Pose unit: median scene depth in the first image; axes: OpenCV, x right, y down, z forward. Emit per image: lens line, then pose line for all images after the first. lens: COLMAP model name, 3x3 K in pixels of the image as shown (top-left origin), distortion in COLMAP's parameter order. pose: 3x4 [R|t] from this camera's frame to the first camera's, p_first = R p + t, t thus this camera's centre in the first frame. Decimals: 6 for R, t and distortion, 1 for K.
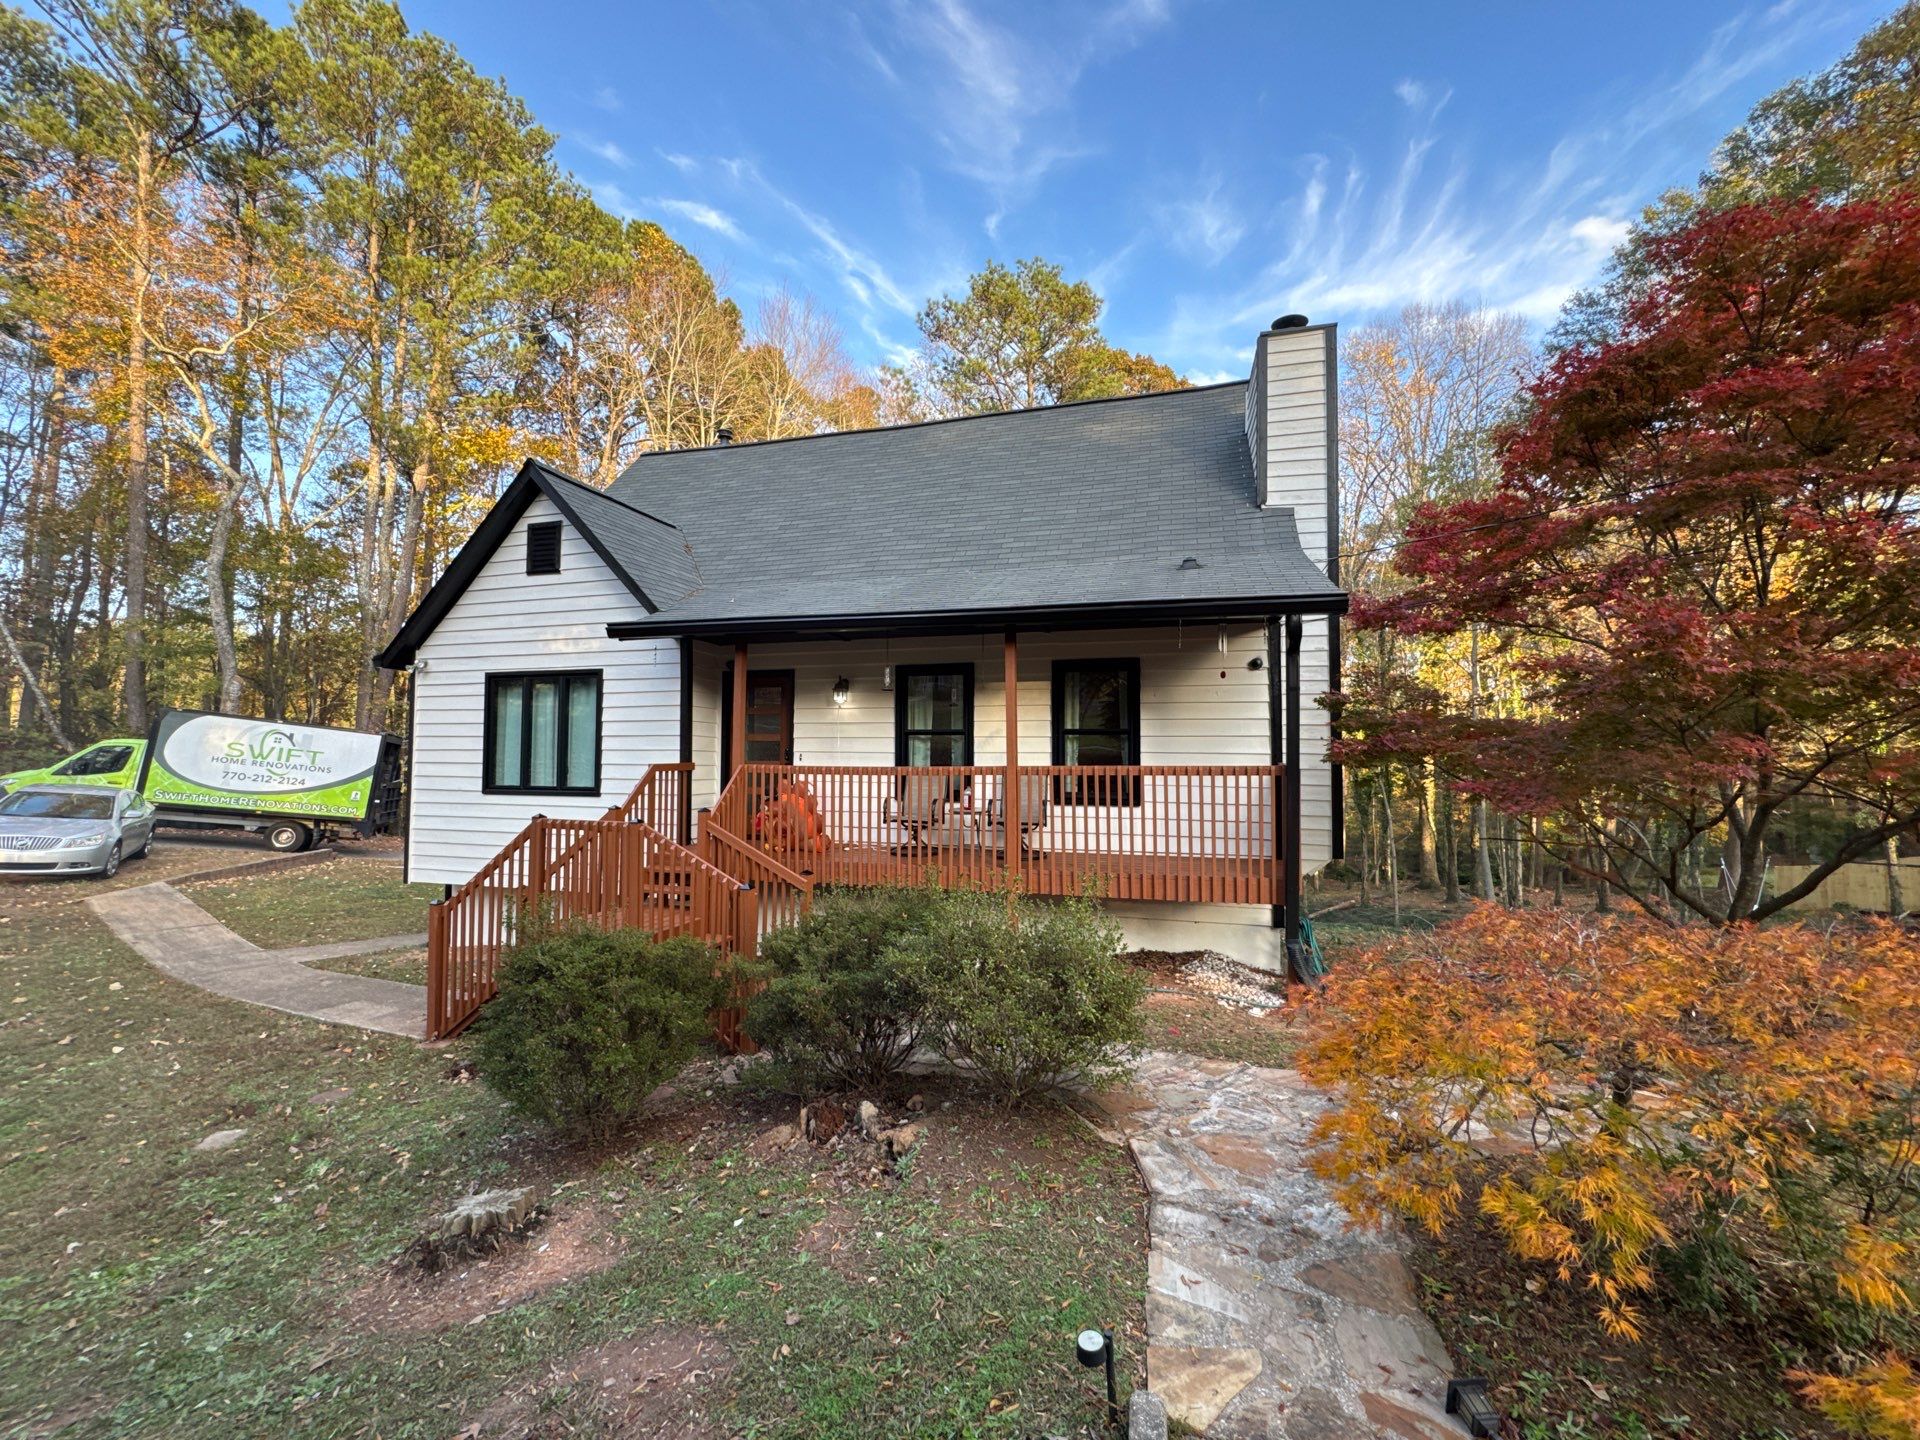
lens RADIAL K [[770.6, 0, 964.6], [0, 770.6, 717.6], [0, 0, 1]] dist [-0.001034, -0.002095]
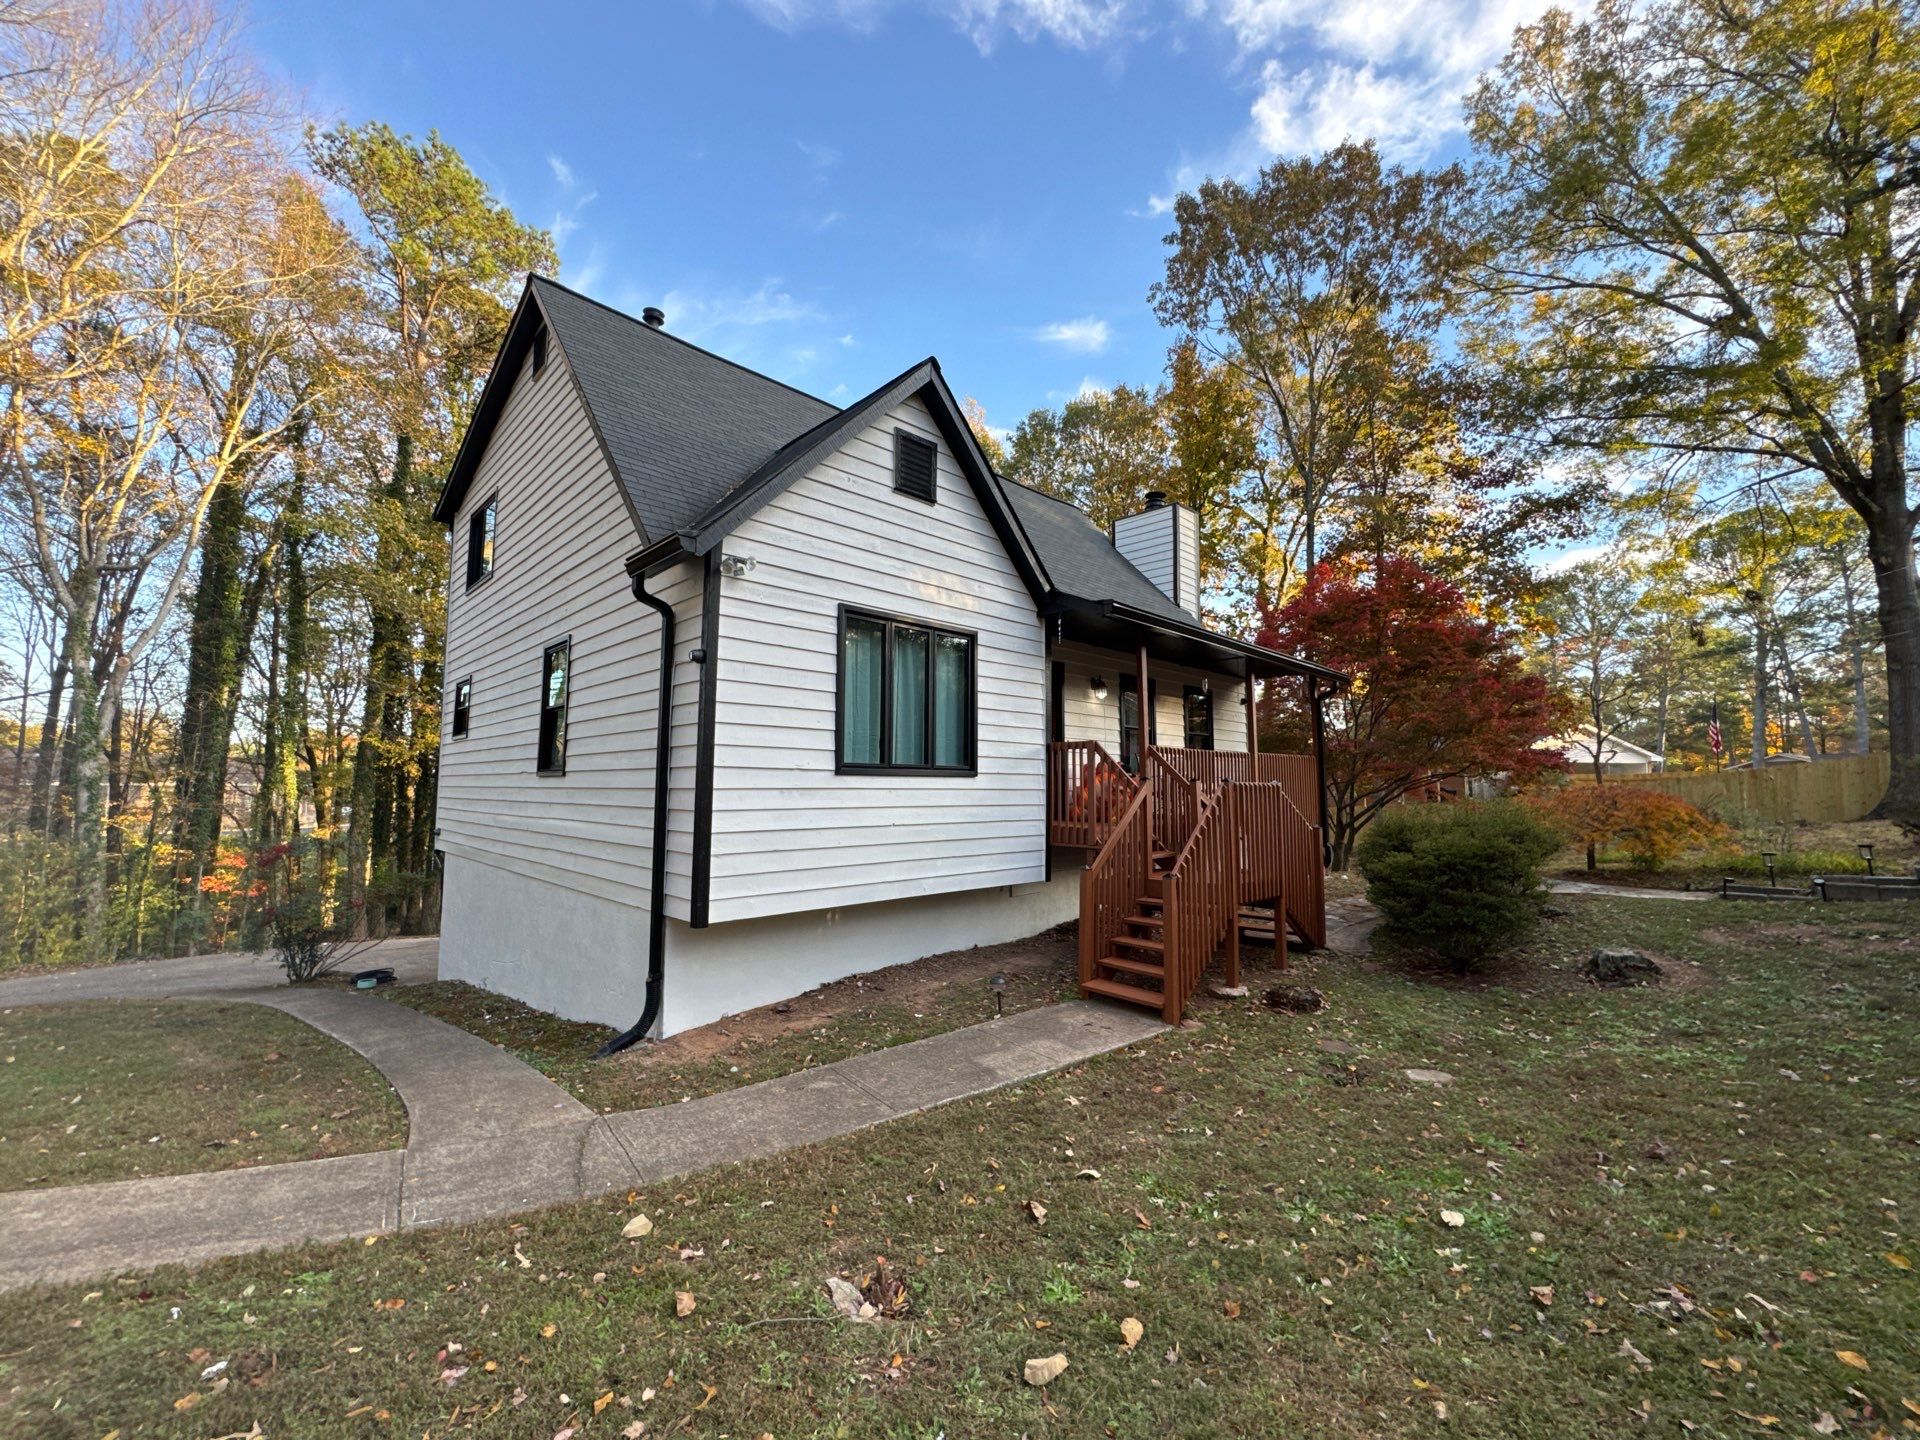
lens RADIAL K [[762.7, 0, 967.9], [0, 762.7, 708.6], [0, 0, 1]] dist [-0.003235, -0.000218]
pose [[0.476295, 0.088109, 0.874860, -0.690010], [-0.034152, 0.996070, -0.081723, 0.053610], [-0.878622, 0.009046, 0.477432, 0.333524]]
